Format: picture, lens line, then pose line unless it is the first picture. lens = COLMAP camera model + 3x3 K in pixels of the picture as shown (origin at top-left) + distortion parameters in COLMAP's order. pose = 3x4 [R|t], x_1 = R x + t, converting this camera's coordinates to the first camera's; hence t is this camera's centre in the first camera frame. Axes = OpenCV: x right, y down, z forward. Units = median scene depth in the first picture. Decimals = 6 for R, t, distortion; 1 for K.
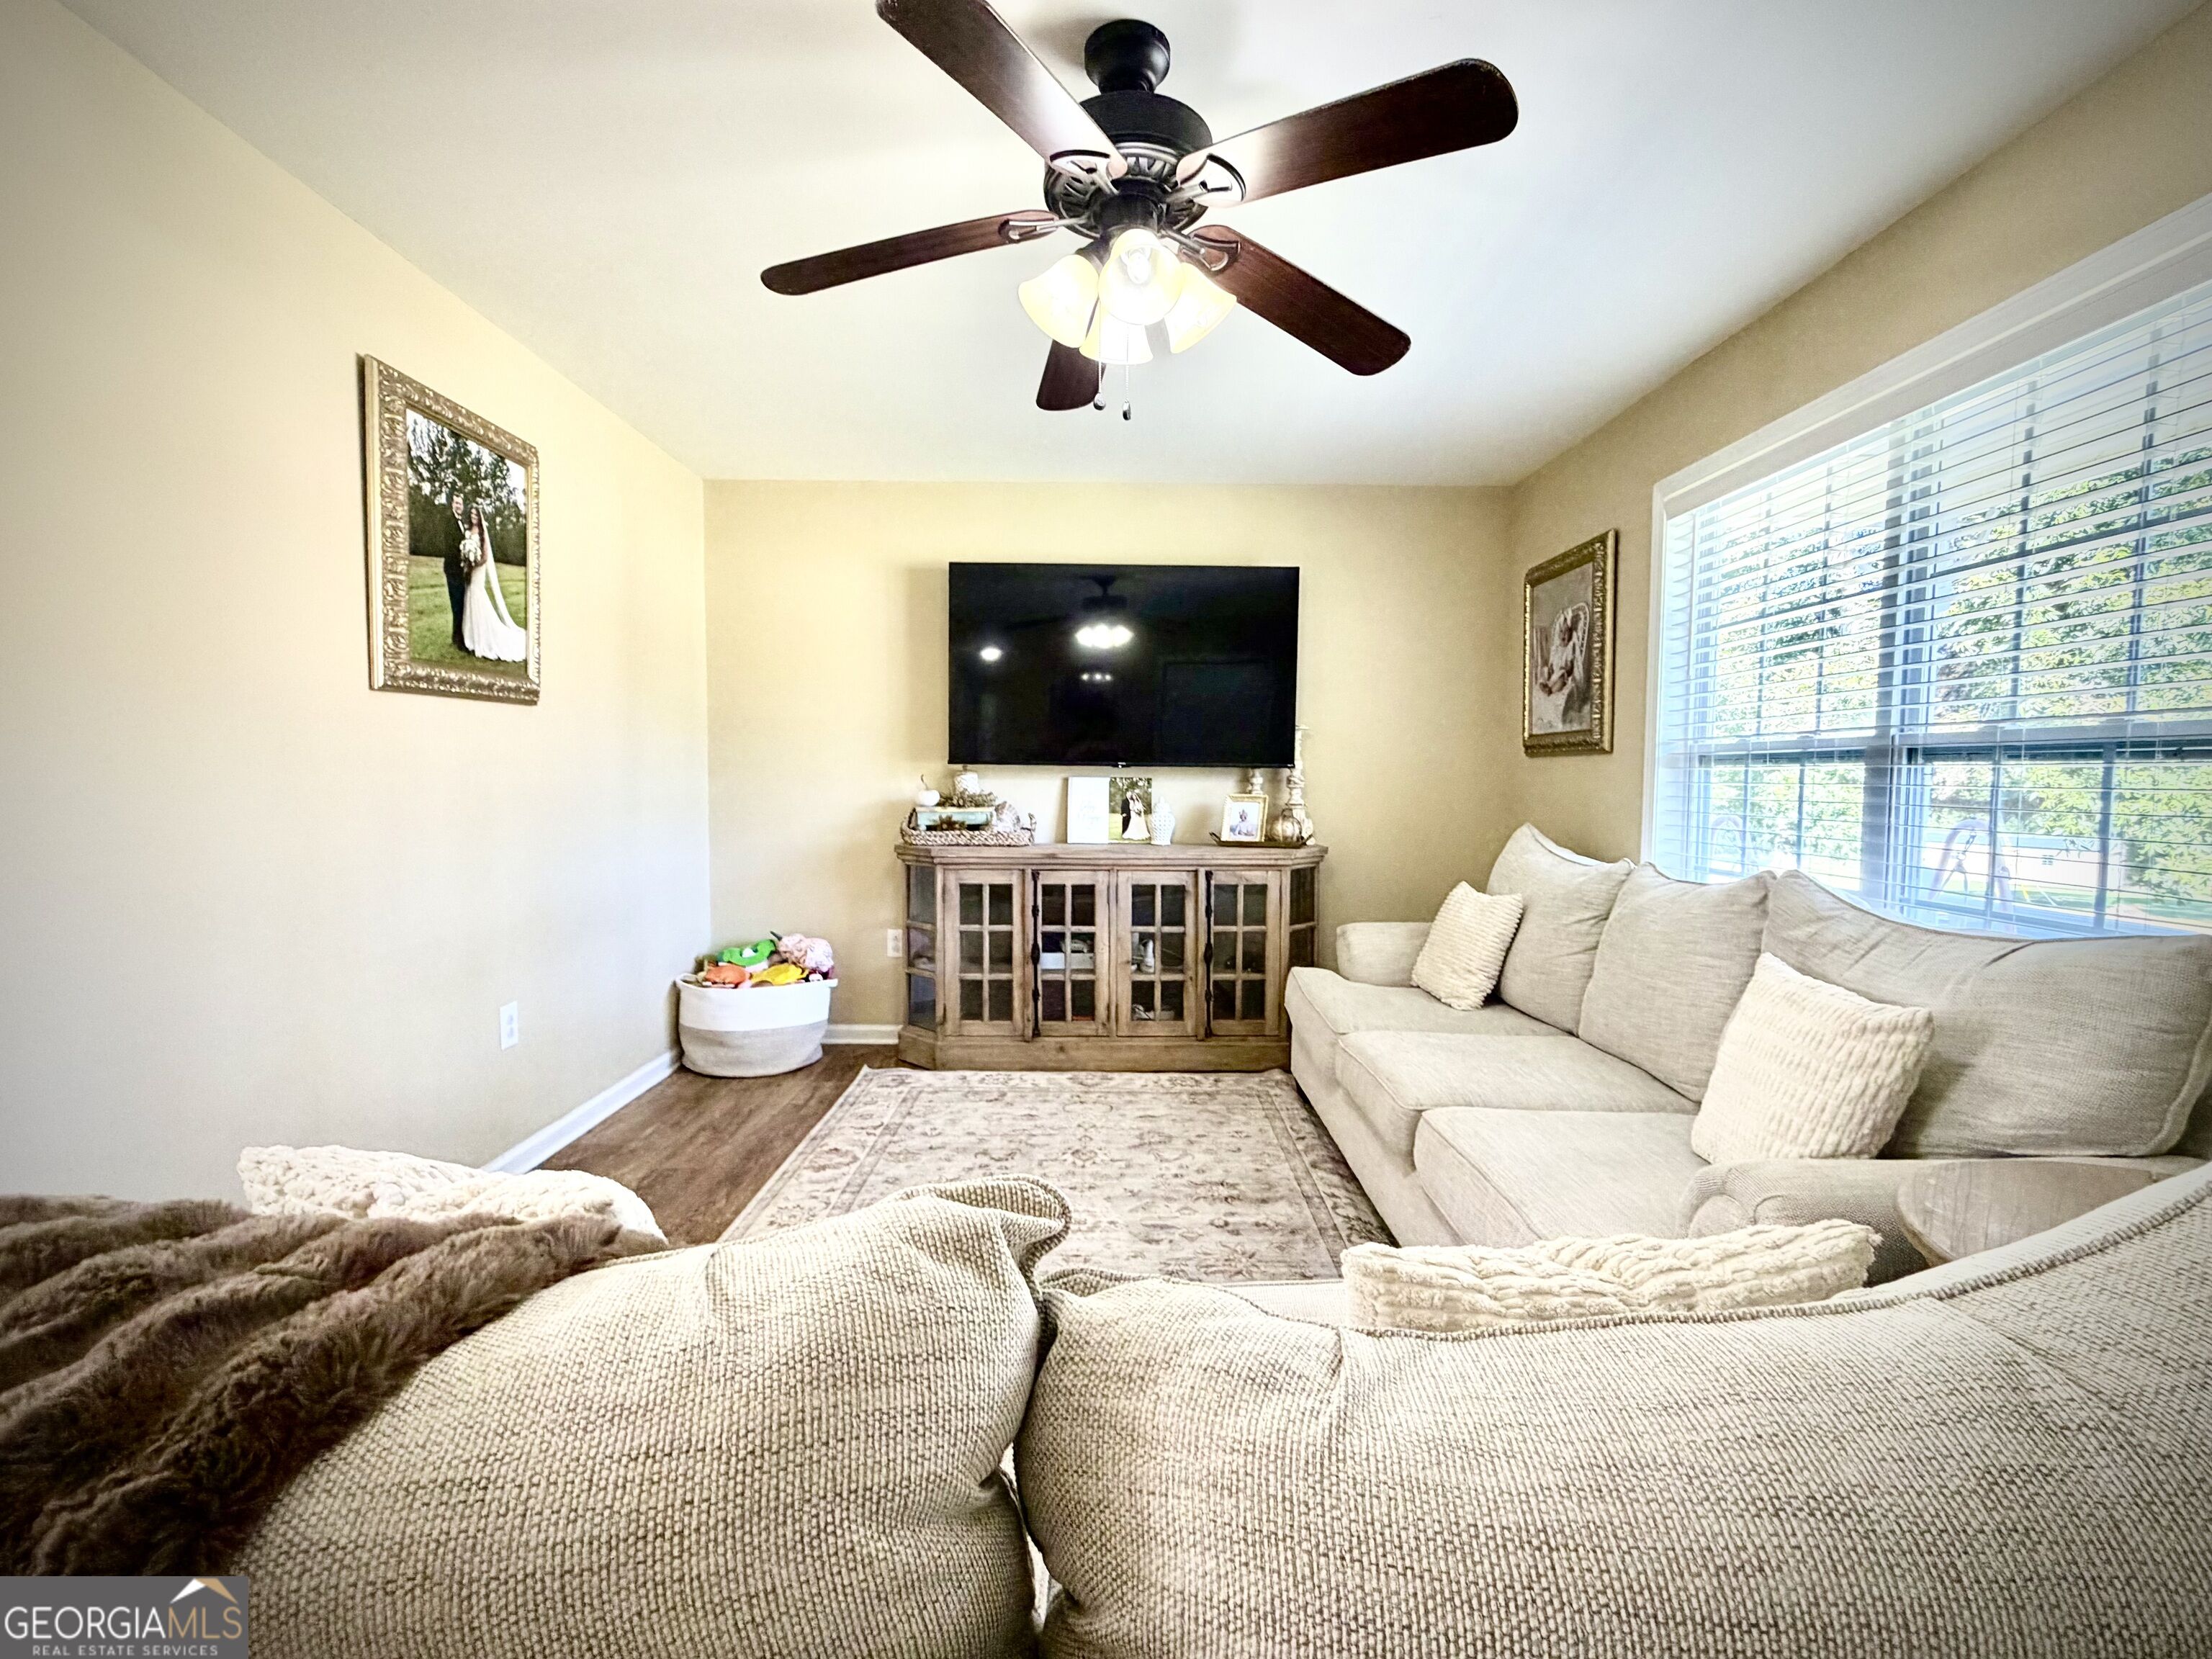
lens RADIAL K [[985.4, 0, 1104.2], [0, 985.4, 822.9], [0, 0, 1]] dist [0.000955, 0.000617]
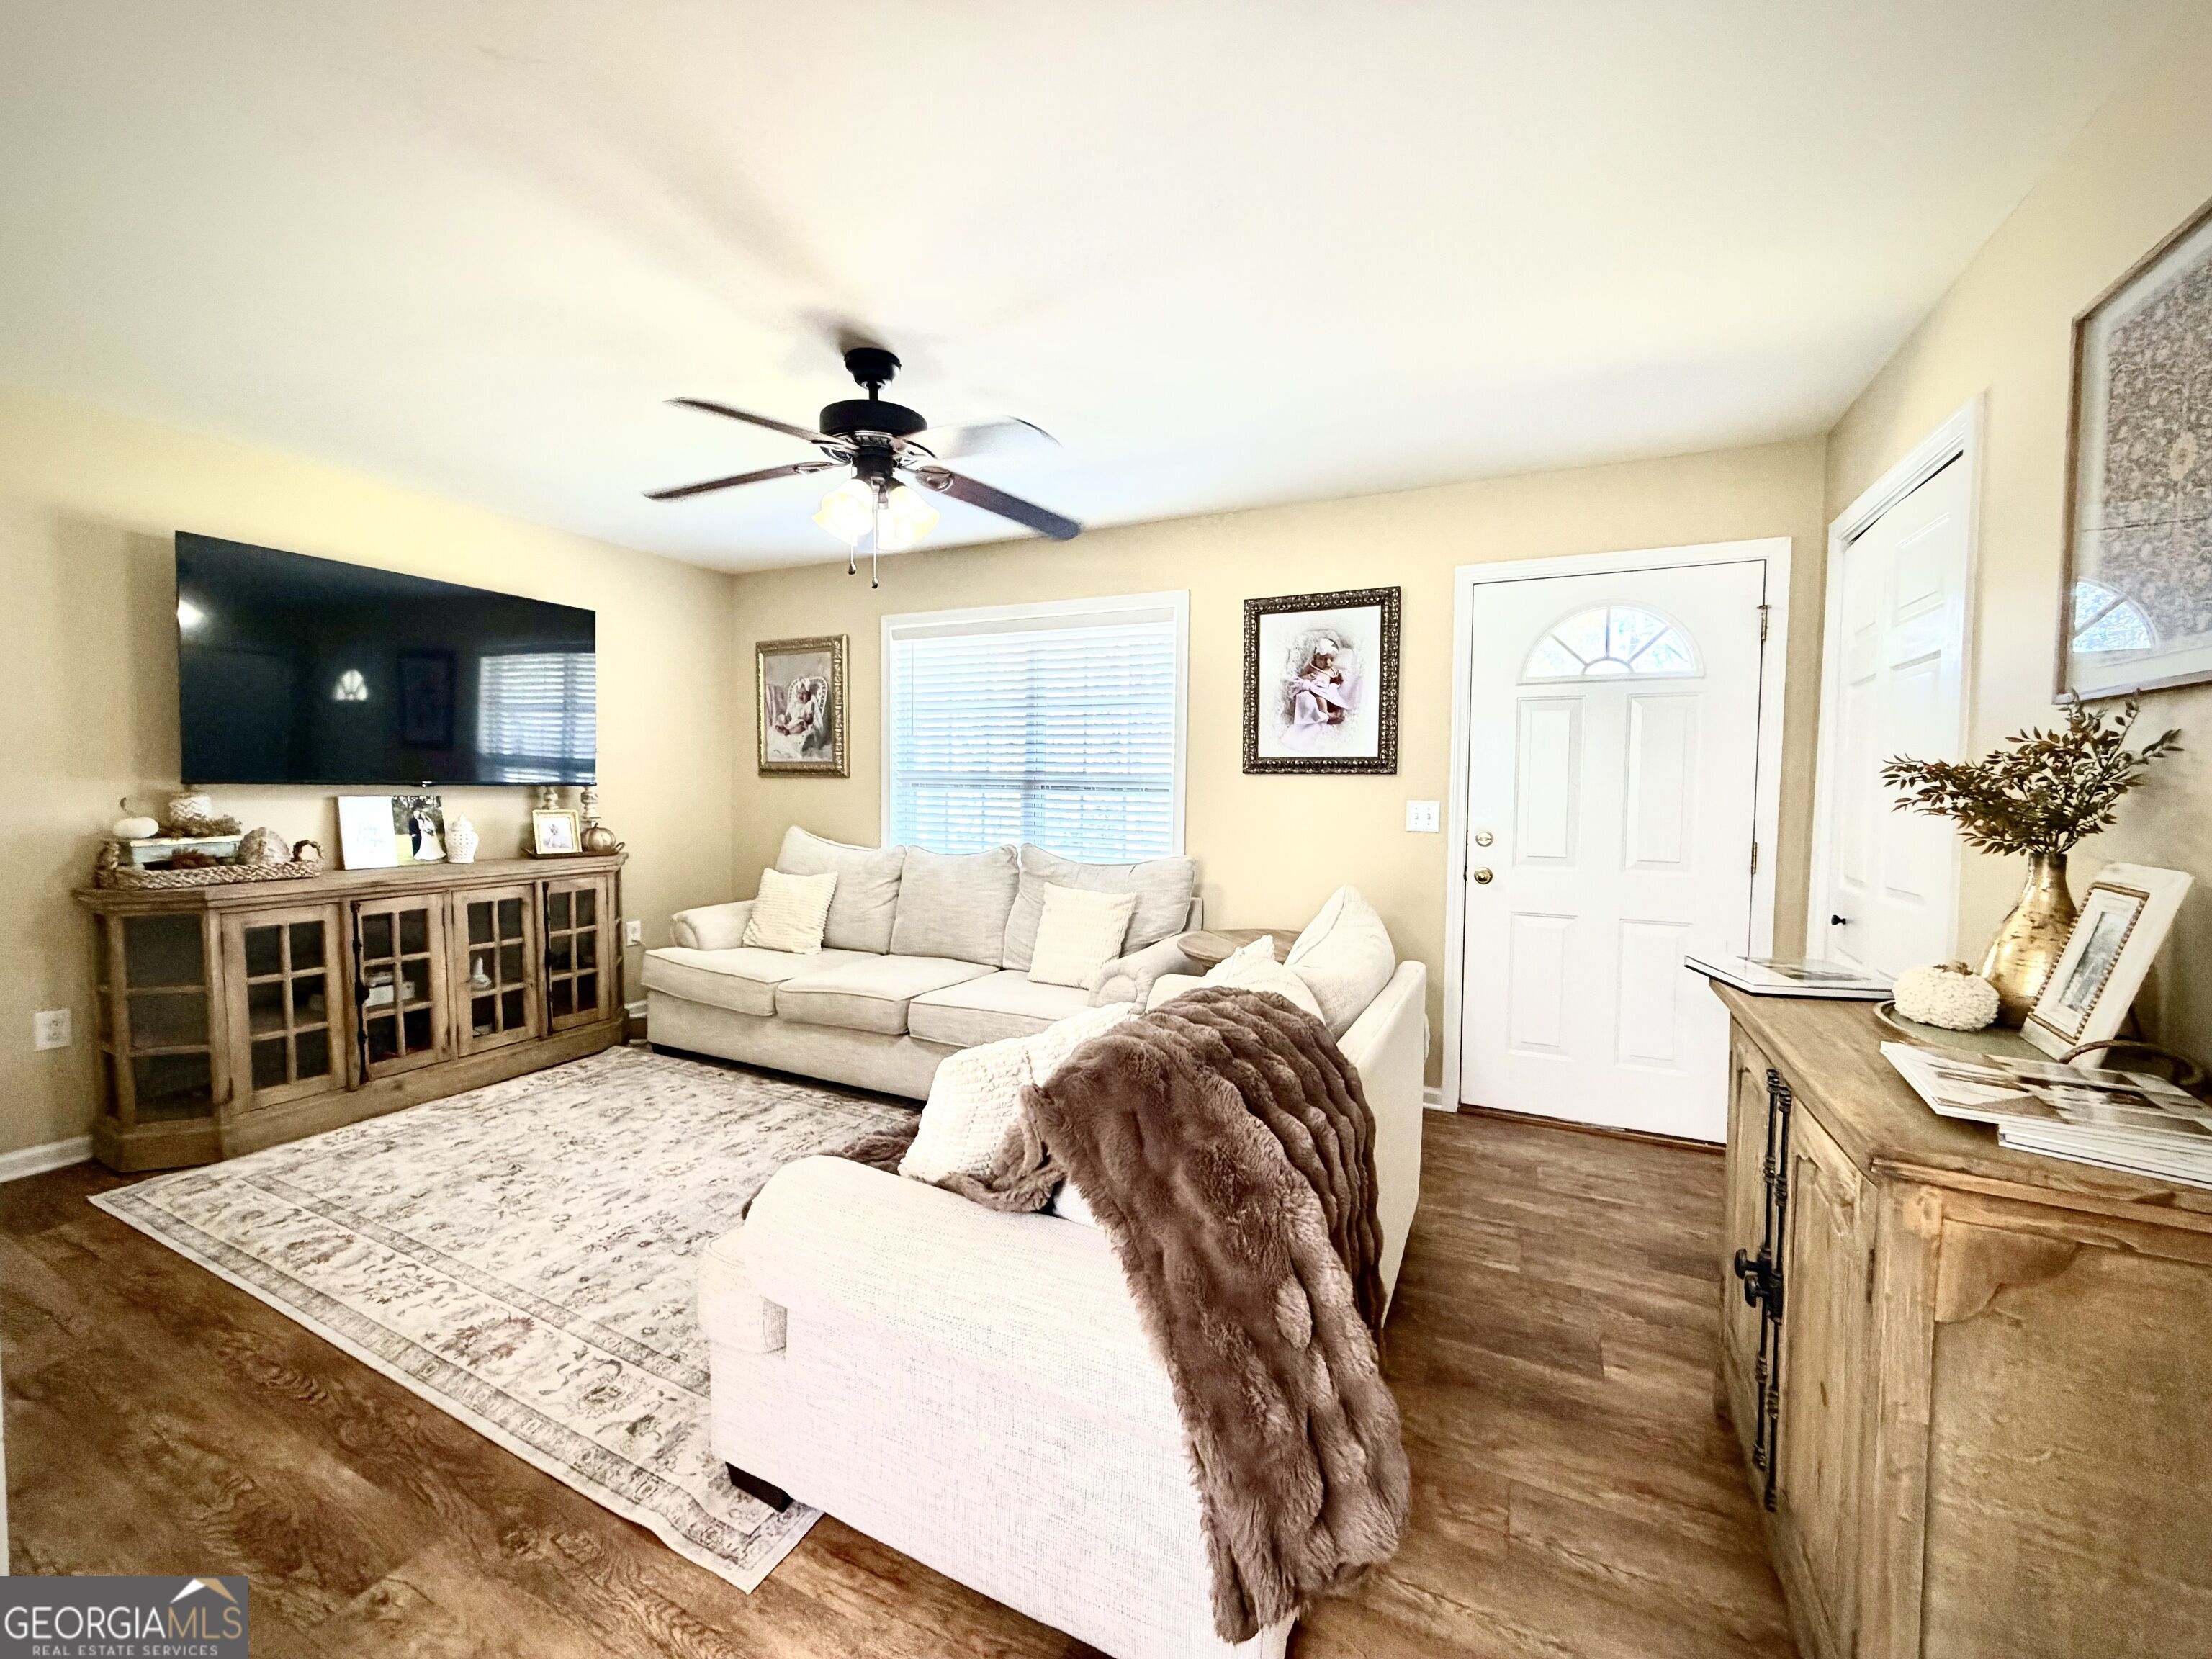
lens RADIAL K [[873.9, 0, 1101.4], [0, 873.9, 829.2], [0, 0, 1]] dist [-0.000281, -0.000099]
pose [[0.445199, -0.050246, 0.894021, -0.478864], [0.034293, 0.998649, 0.039050, -0.026115], [-0.894775, 0.013273, 0.446320, 0.023277]]
